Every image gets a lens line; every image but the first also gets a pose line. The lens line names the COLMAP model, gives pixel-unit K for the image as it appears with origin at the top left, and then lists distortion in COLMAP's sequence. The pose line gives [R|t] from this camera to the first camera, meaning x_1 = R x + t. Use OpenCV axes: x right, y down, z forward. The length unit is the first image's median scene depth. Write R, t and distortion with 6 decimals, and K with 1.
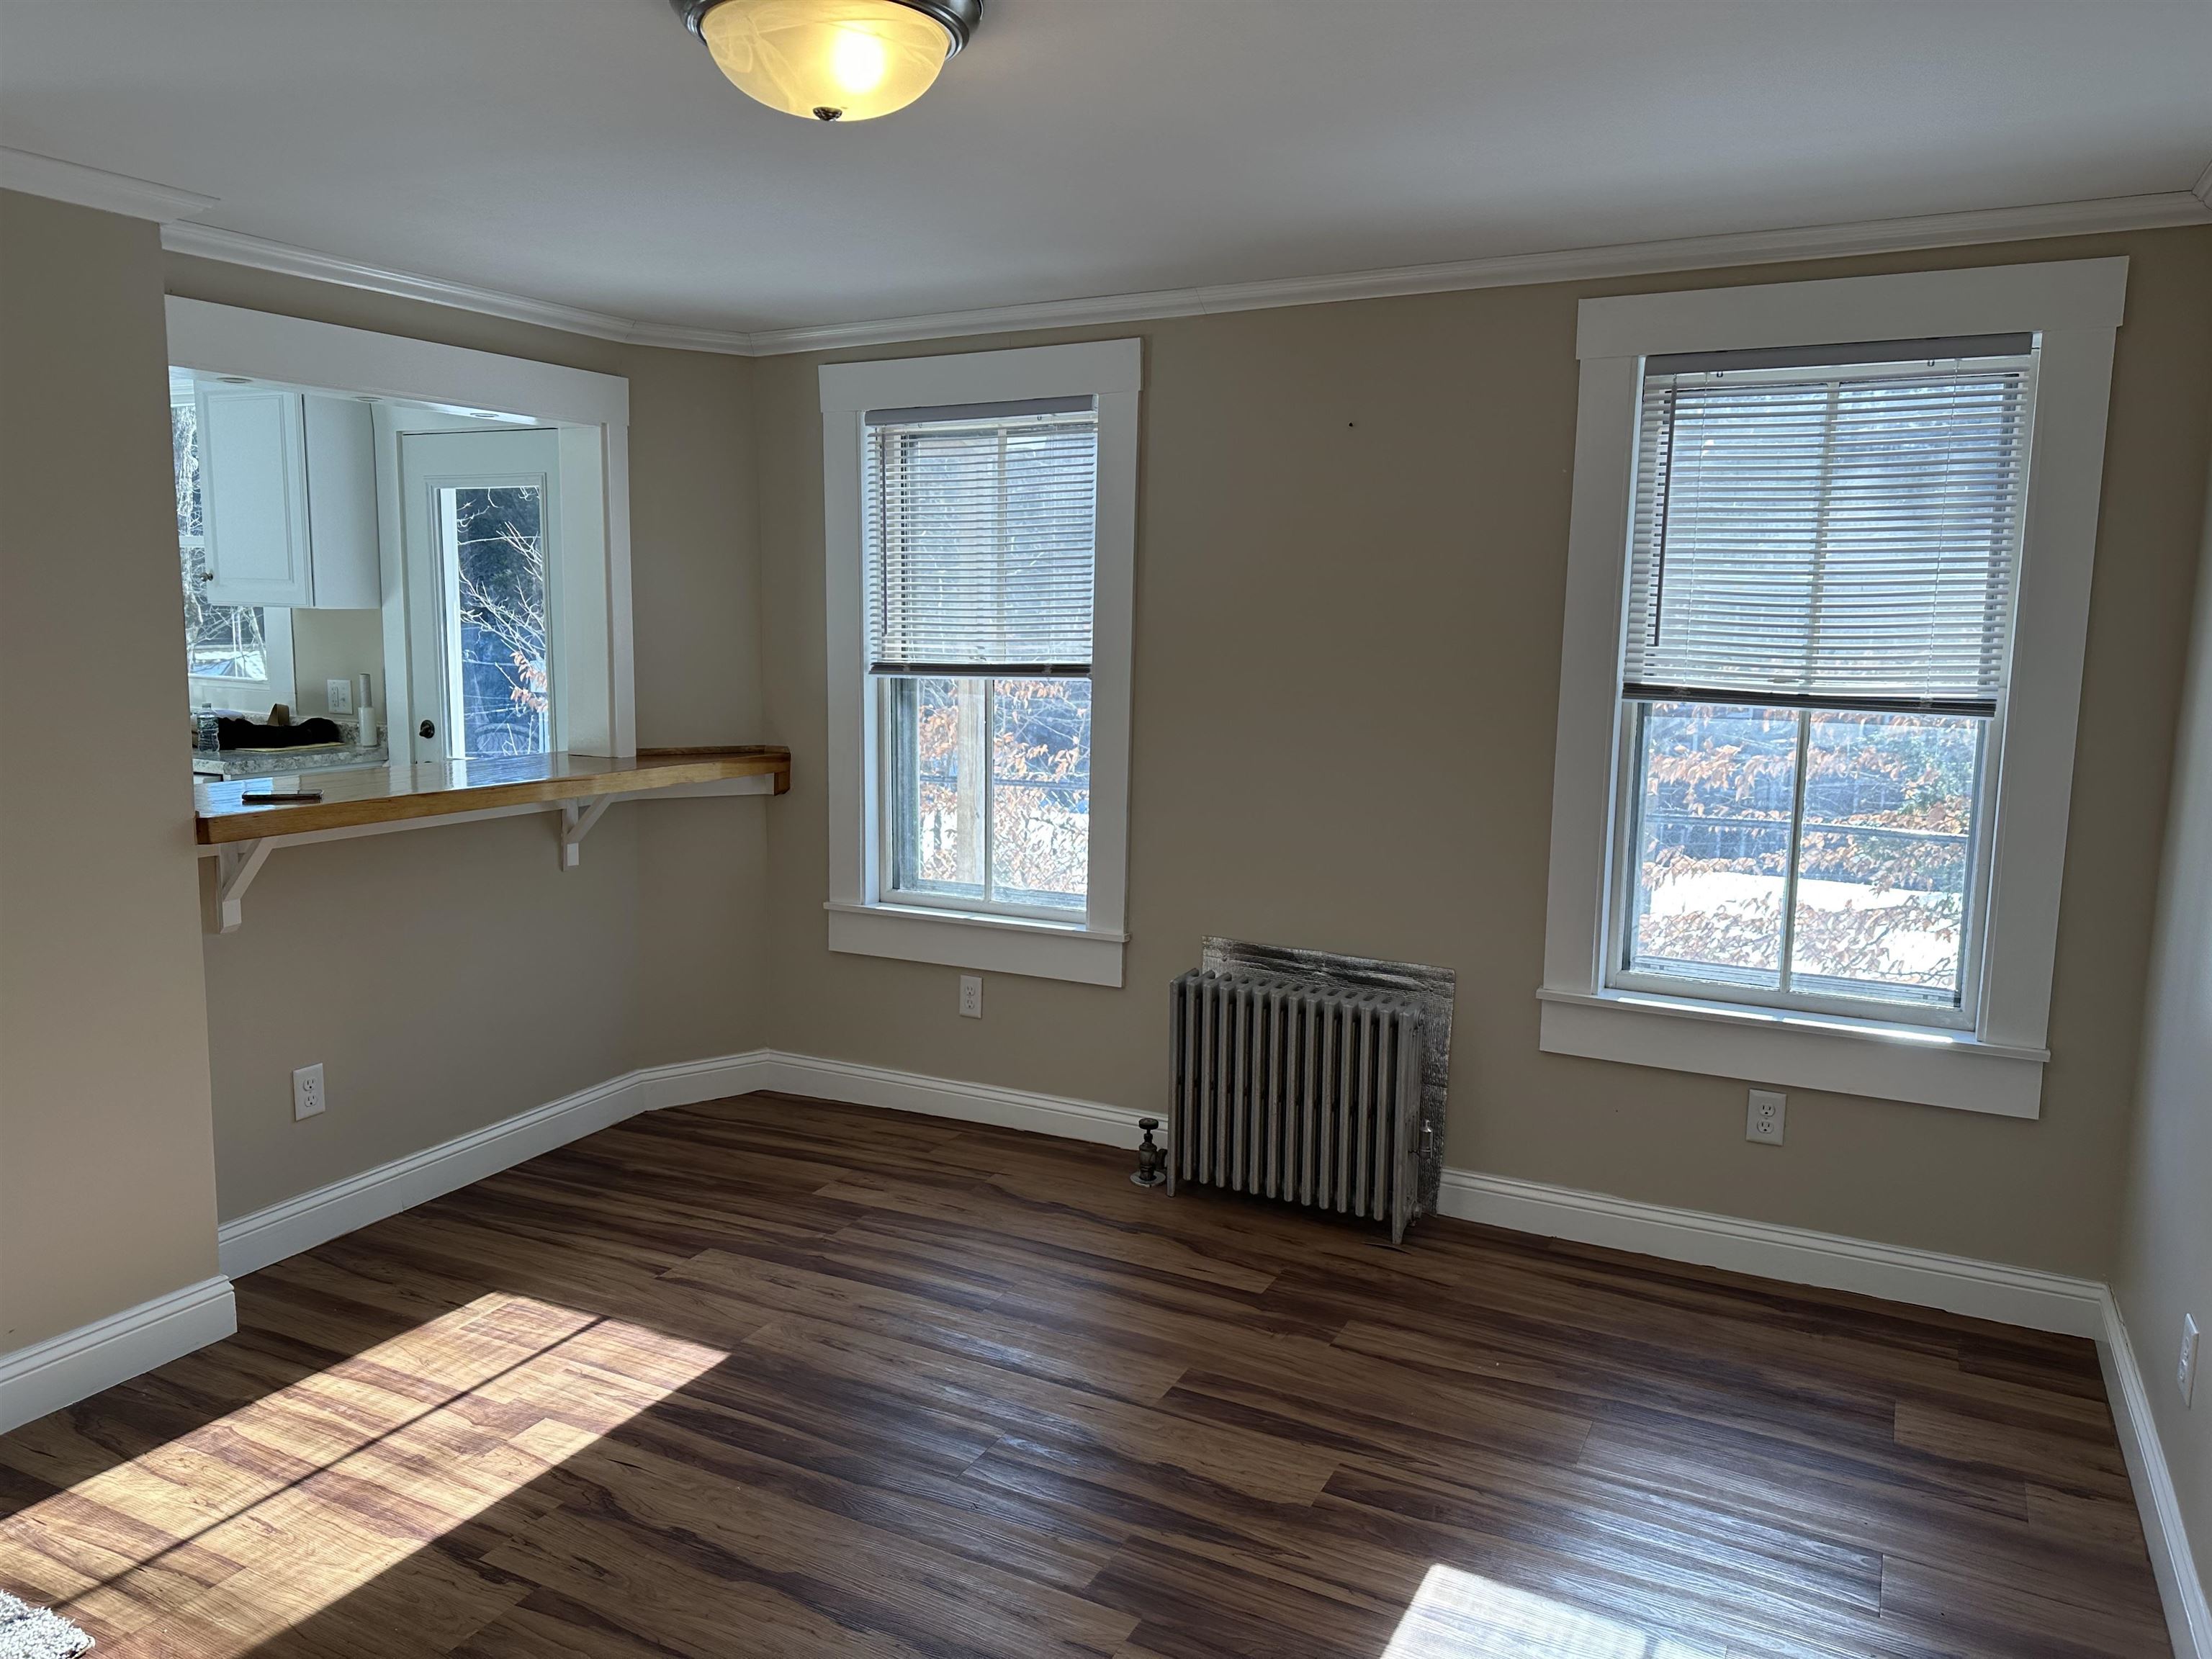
lens RADIAL K [[1550.6, 0, 1097.0], [0, 1550.6, 813.2], [0, 0, 1]] dist [0.052530, -0.047003]
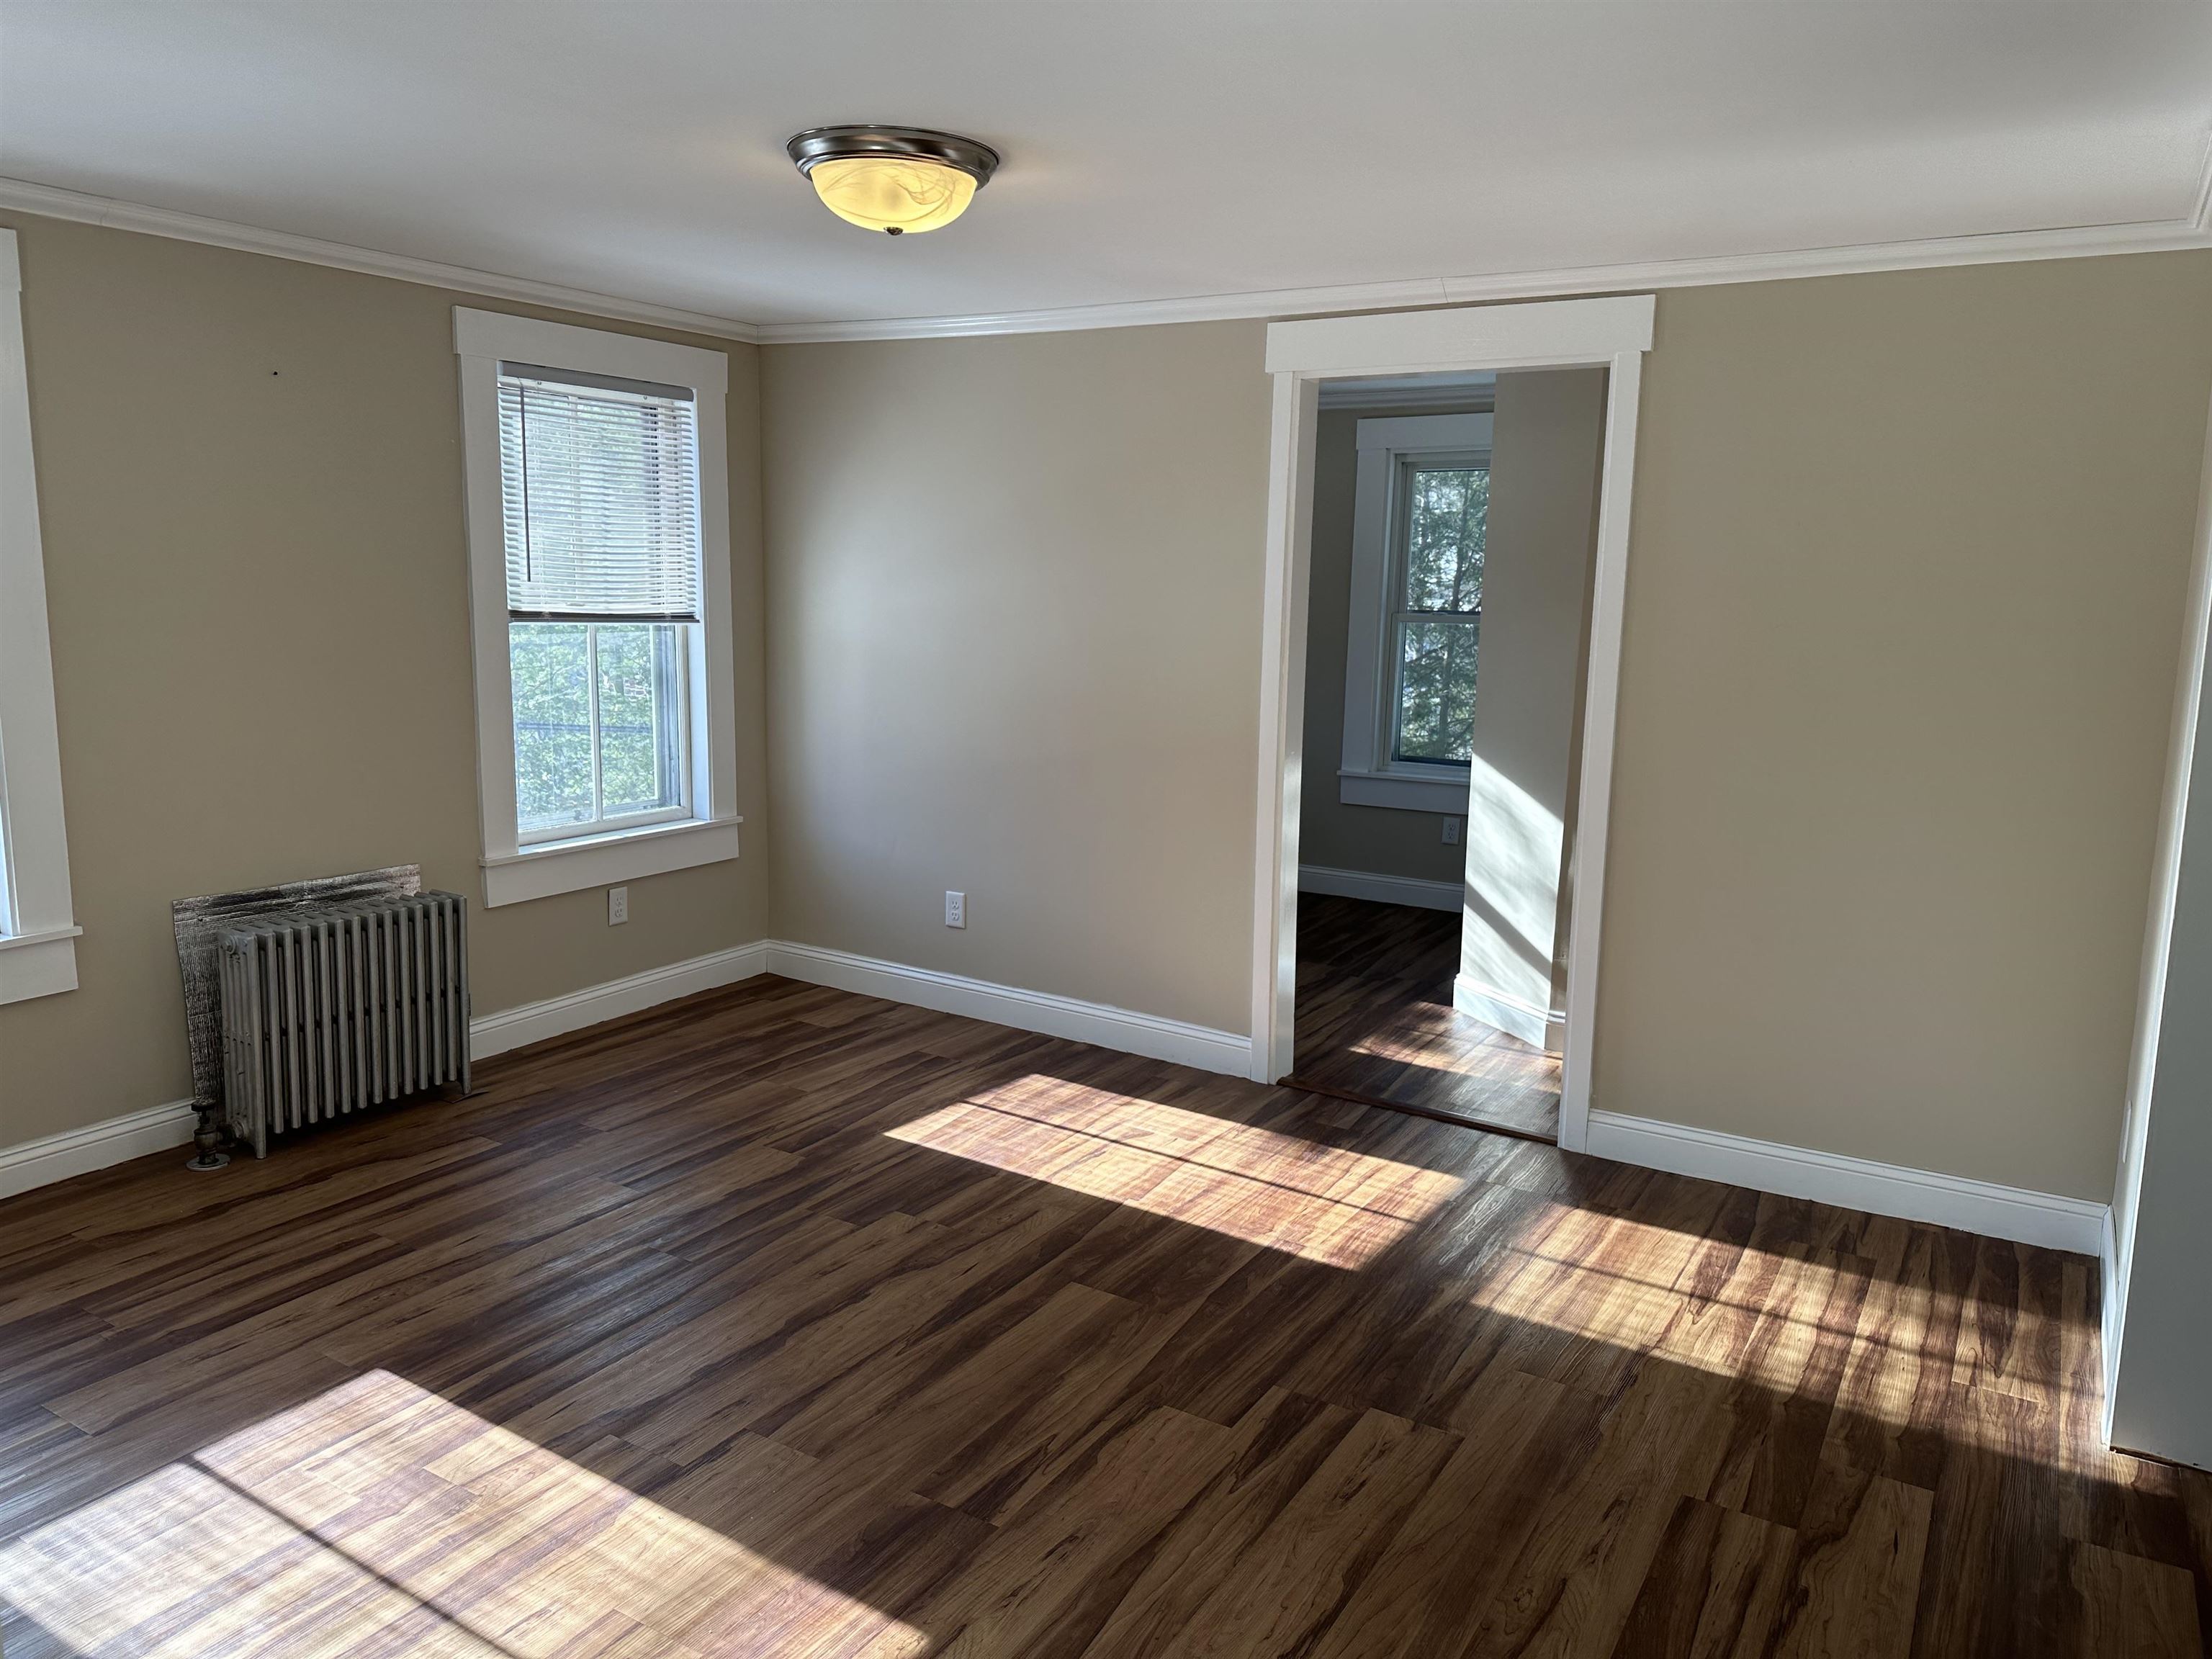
lens RADIAL K [[1550.6, 0, 1086.2], [0, 1550.6, 811.3], [0, 0, 1]] dist [0.052530, -0.047003]
pose [[0.078519, -0.157097, 0.984457, -1.399171], [0.129916, 0.980697, 0.146135, -0.070222], [-0.988411, 0.116422, 0.097413, 0.619795]]
